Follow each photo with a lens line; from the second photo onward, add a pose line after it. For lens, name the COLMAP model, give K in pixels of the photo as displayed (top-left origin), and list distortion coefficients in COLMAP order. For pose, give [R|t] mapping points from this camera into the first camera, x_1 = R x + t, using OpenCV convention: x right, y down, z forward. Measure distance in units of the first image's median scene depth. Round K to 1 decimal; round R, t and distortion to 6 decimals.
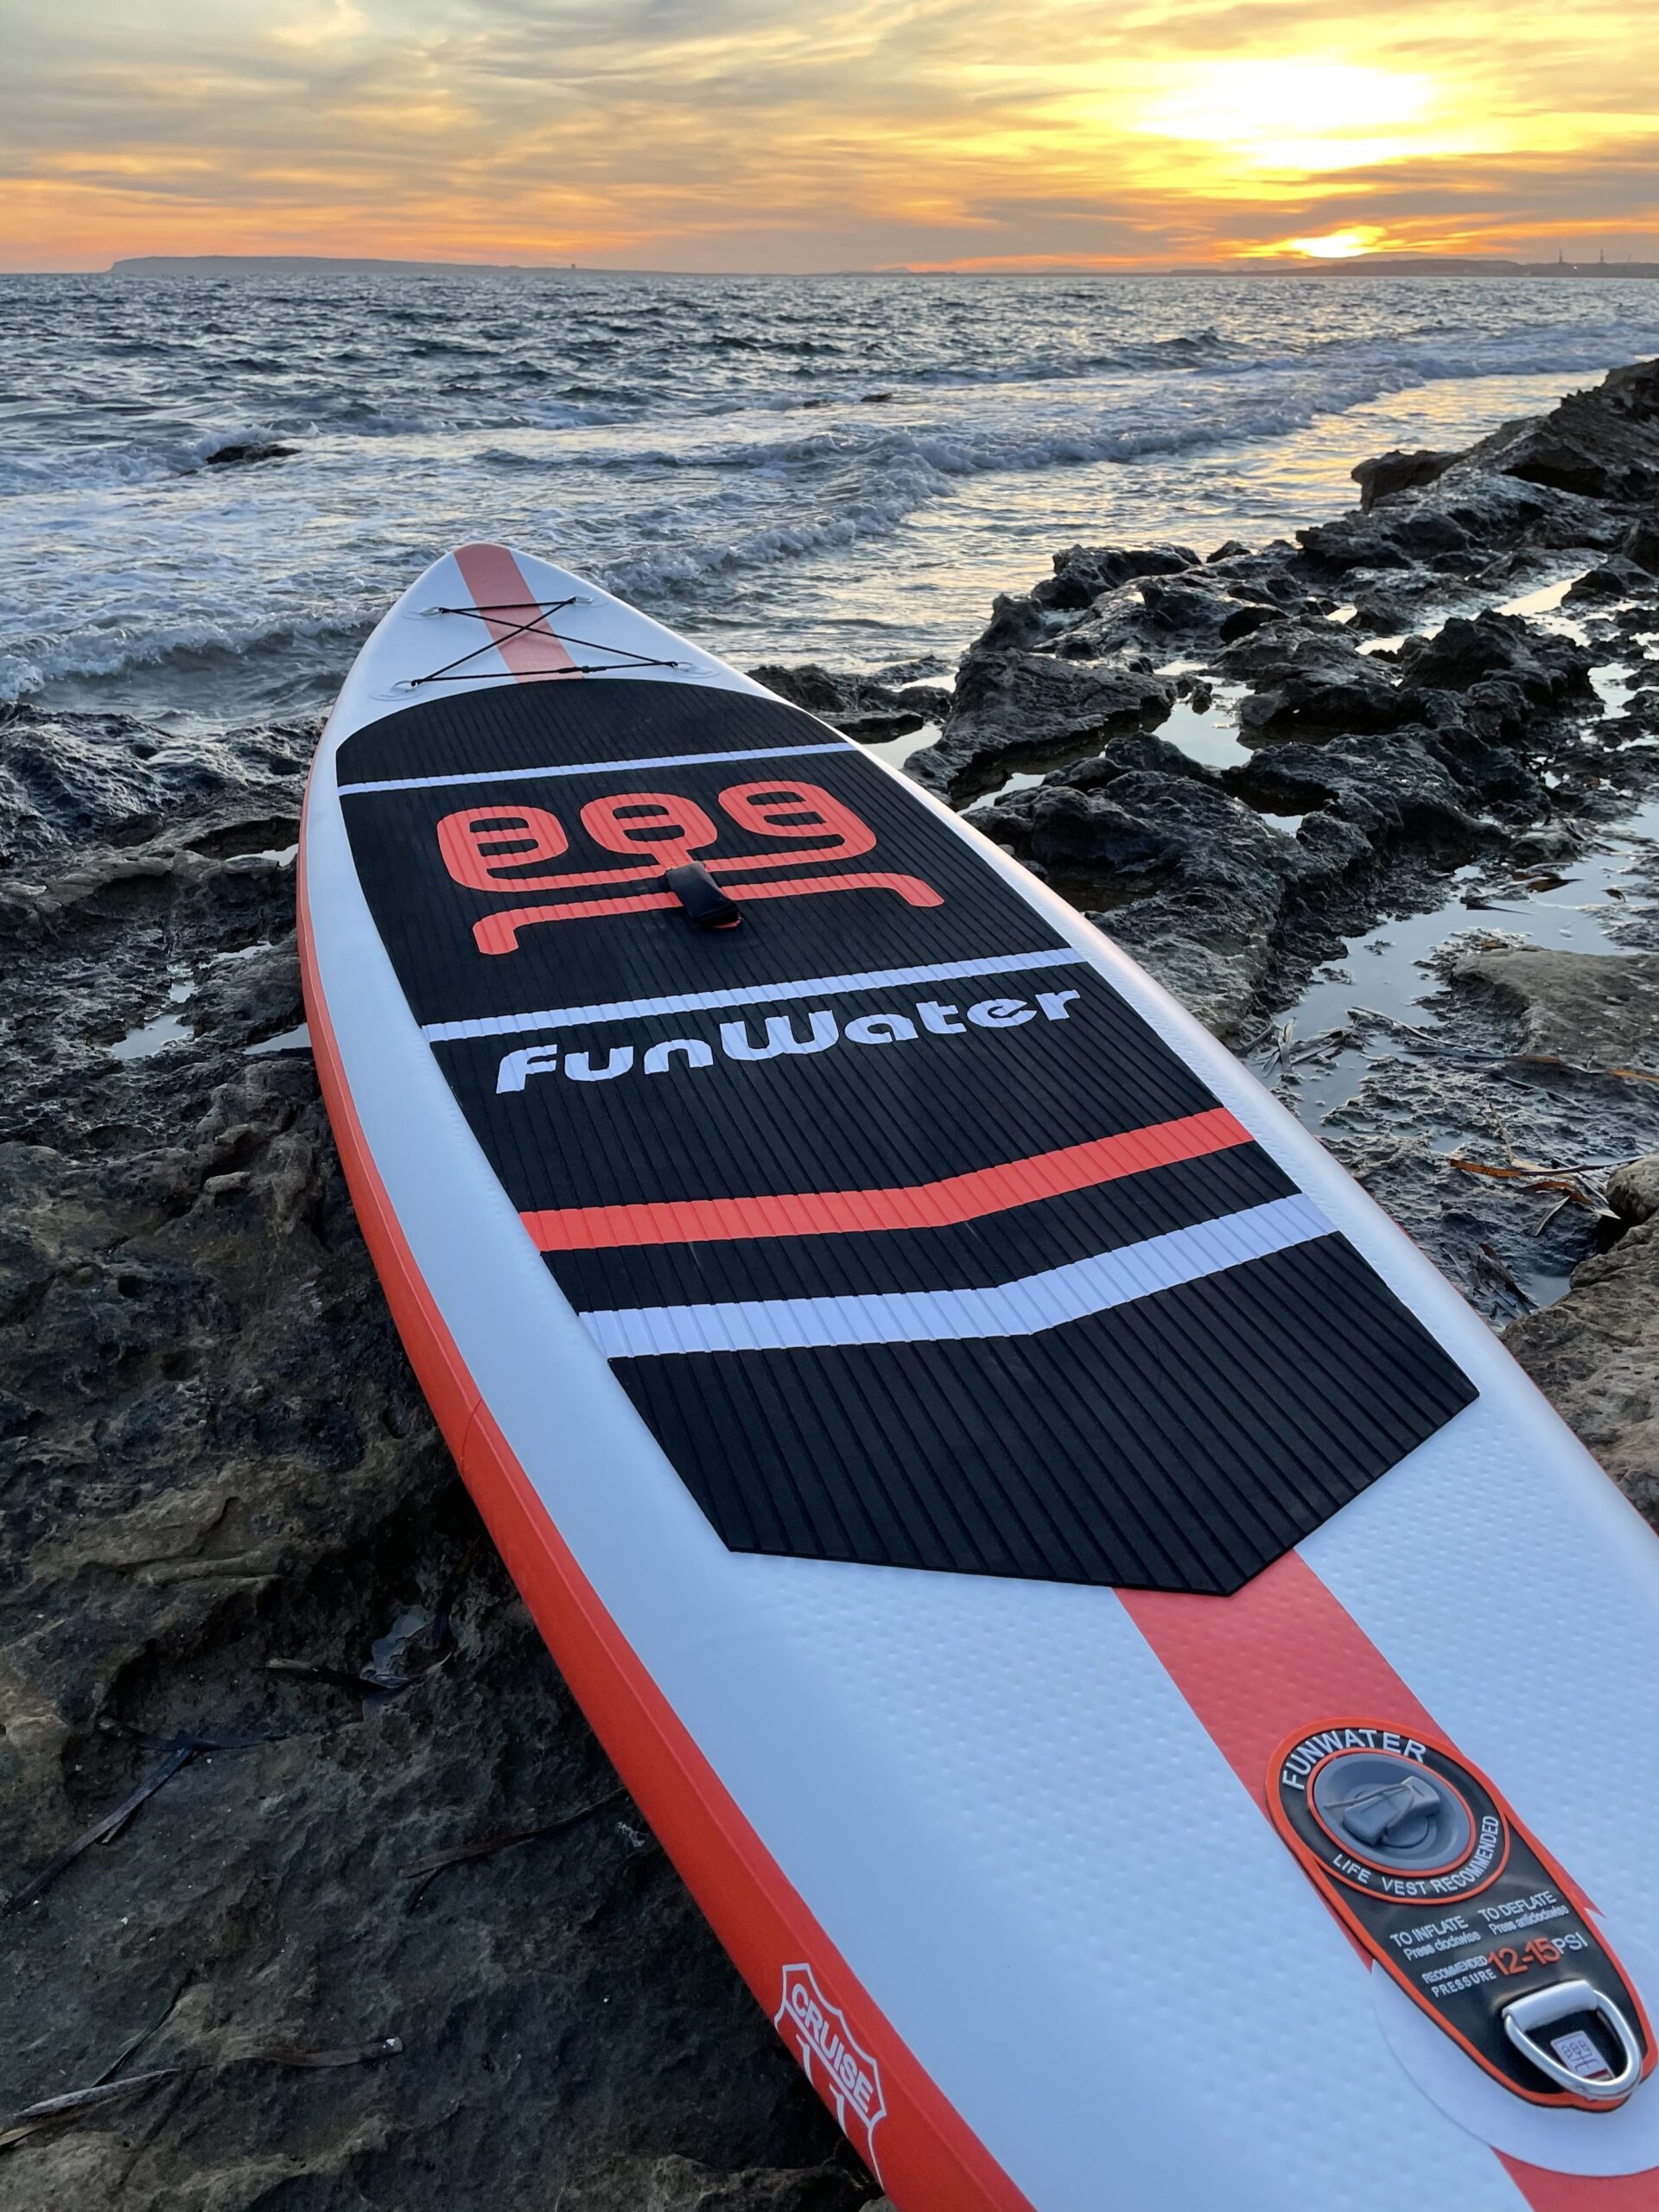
lens RADIAL K [[1636.1, 0, 829.5], [0, 1636.1, 1106.0], [0, 0, 1]] dist [0.101250, -0.133939]
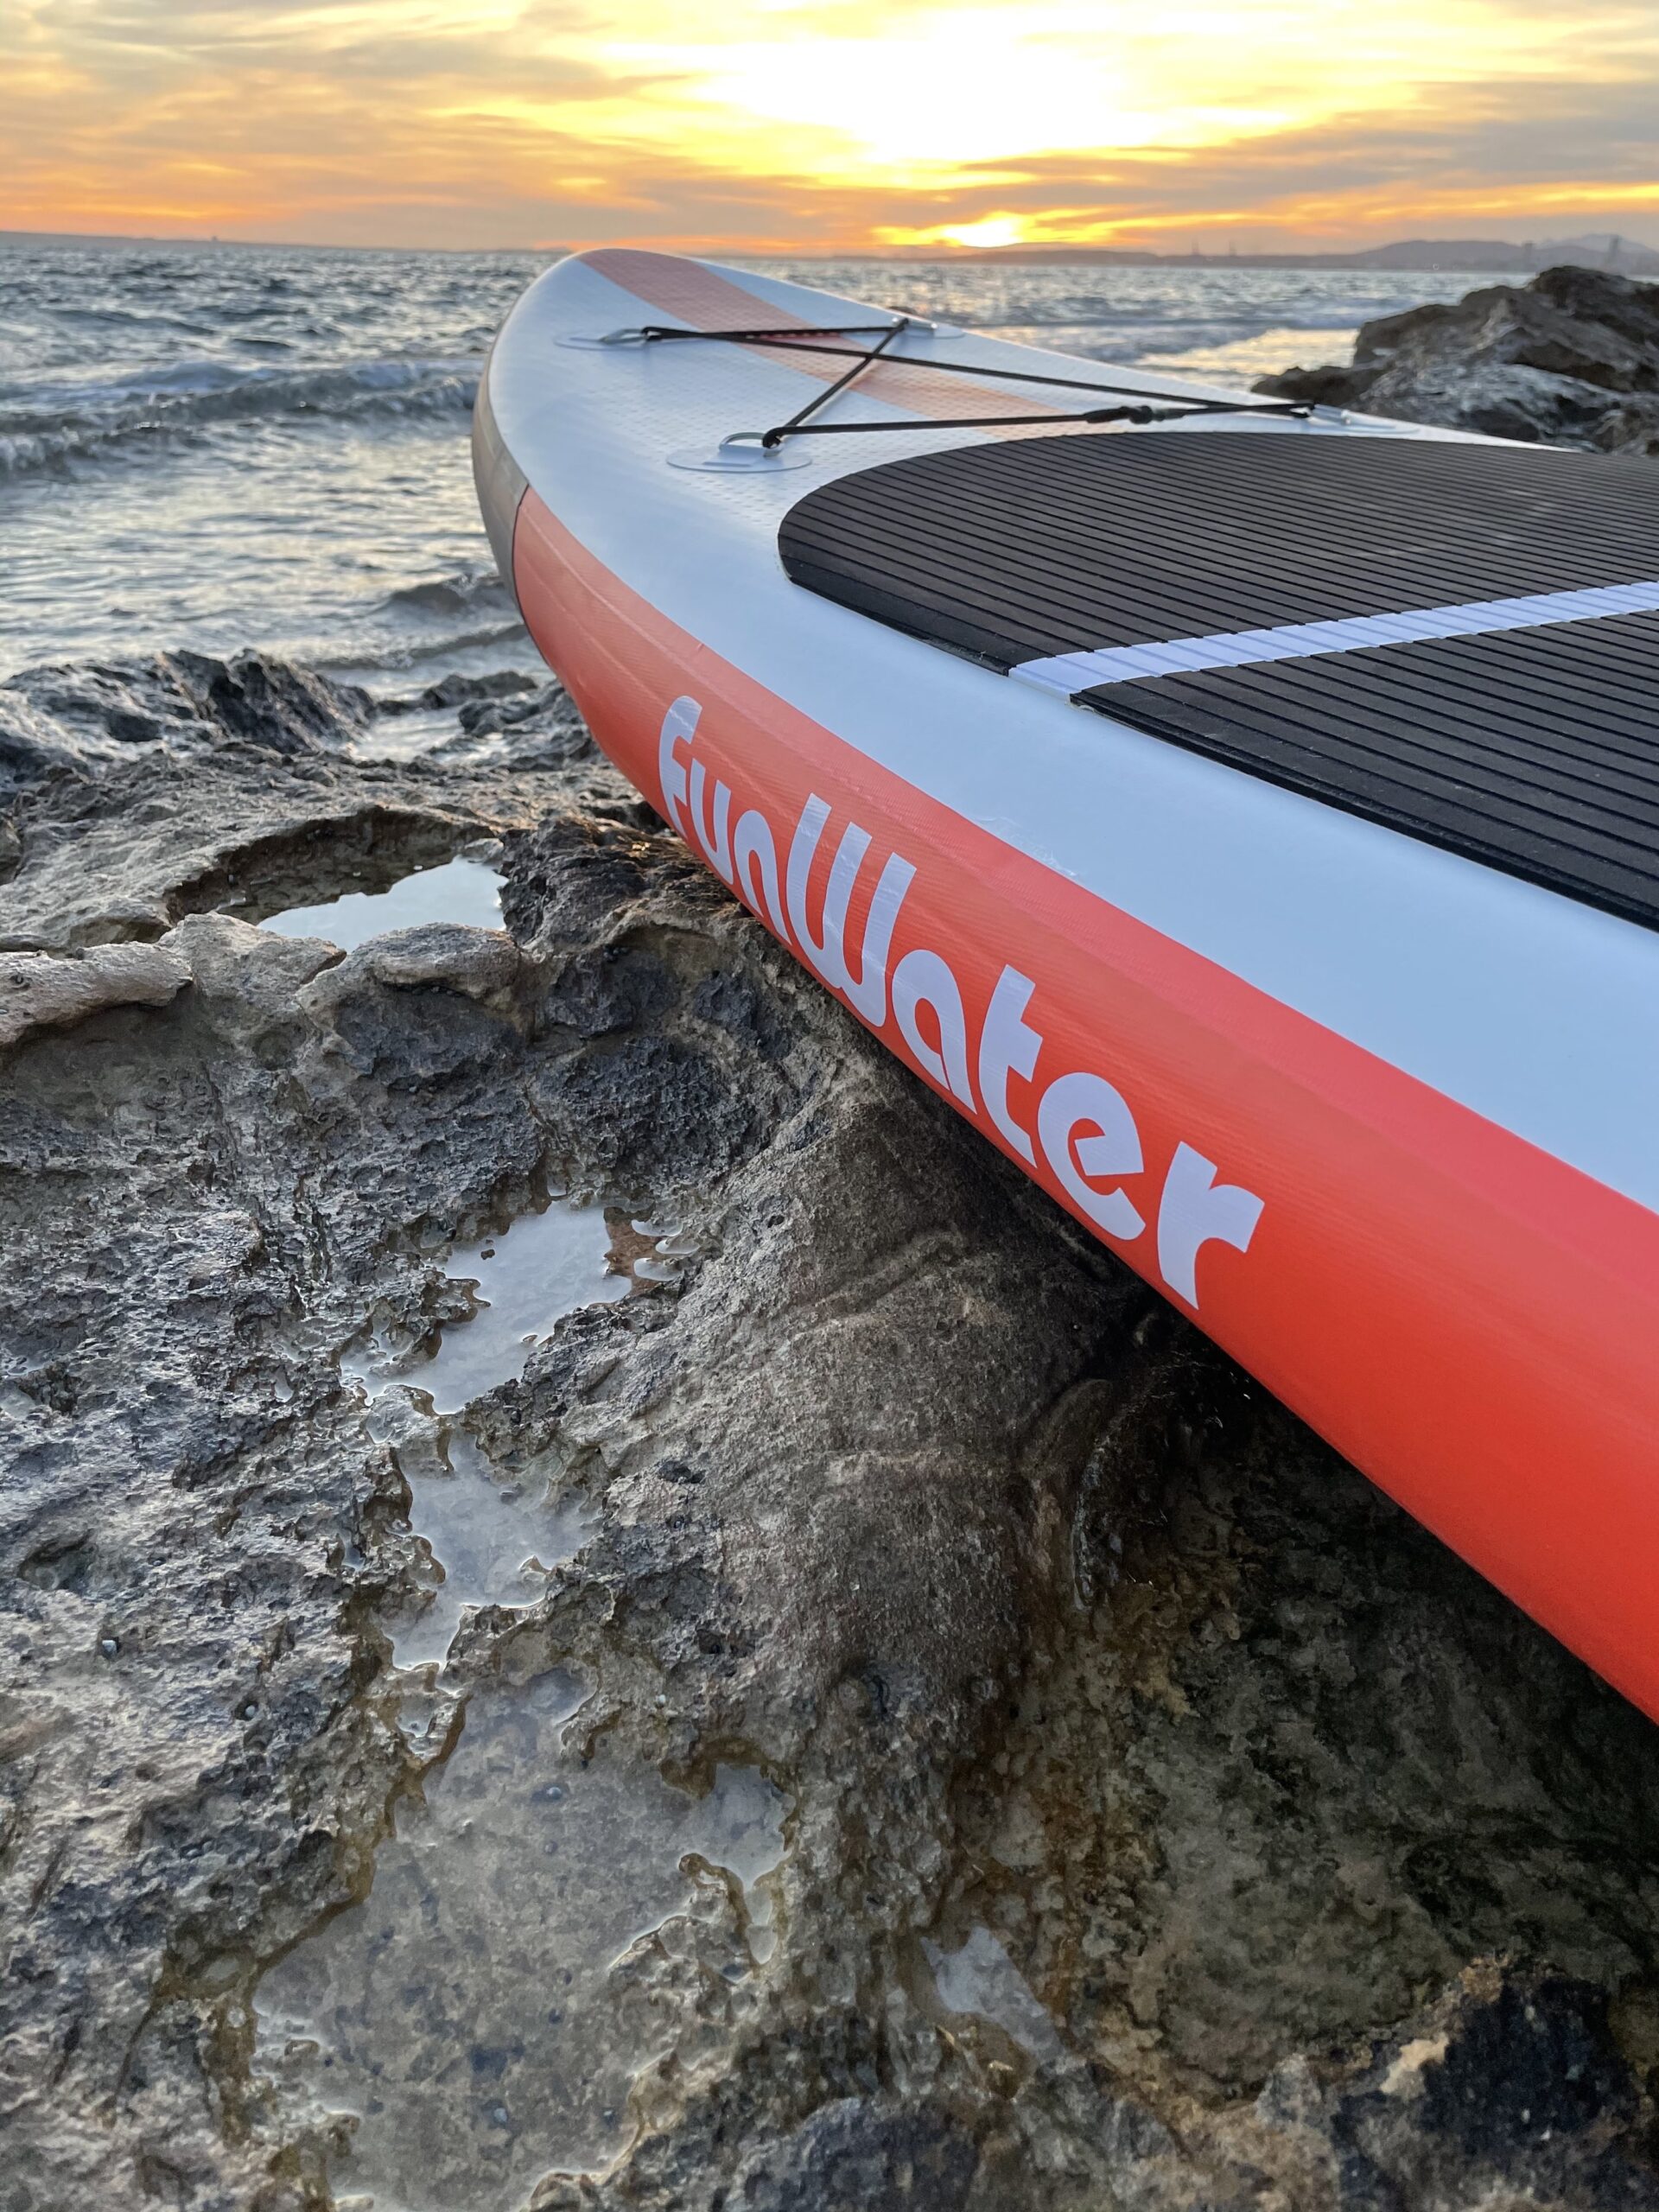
lens RADIAL K [[1636.1, 0, 829.5], [0, 1636.1, 1106.0], [0, 0, 1]] dist [0.101250, -0.133939]
pose [[0.984033, -0.066358, 0.165156, -0.426292], [0.064779, 0.997788, 0.014937, -0.148065], [-0.165782, -0.004000, 0.986154, 0.857256]]
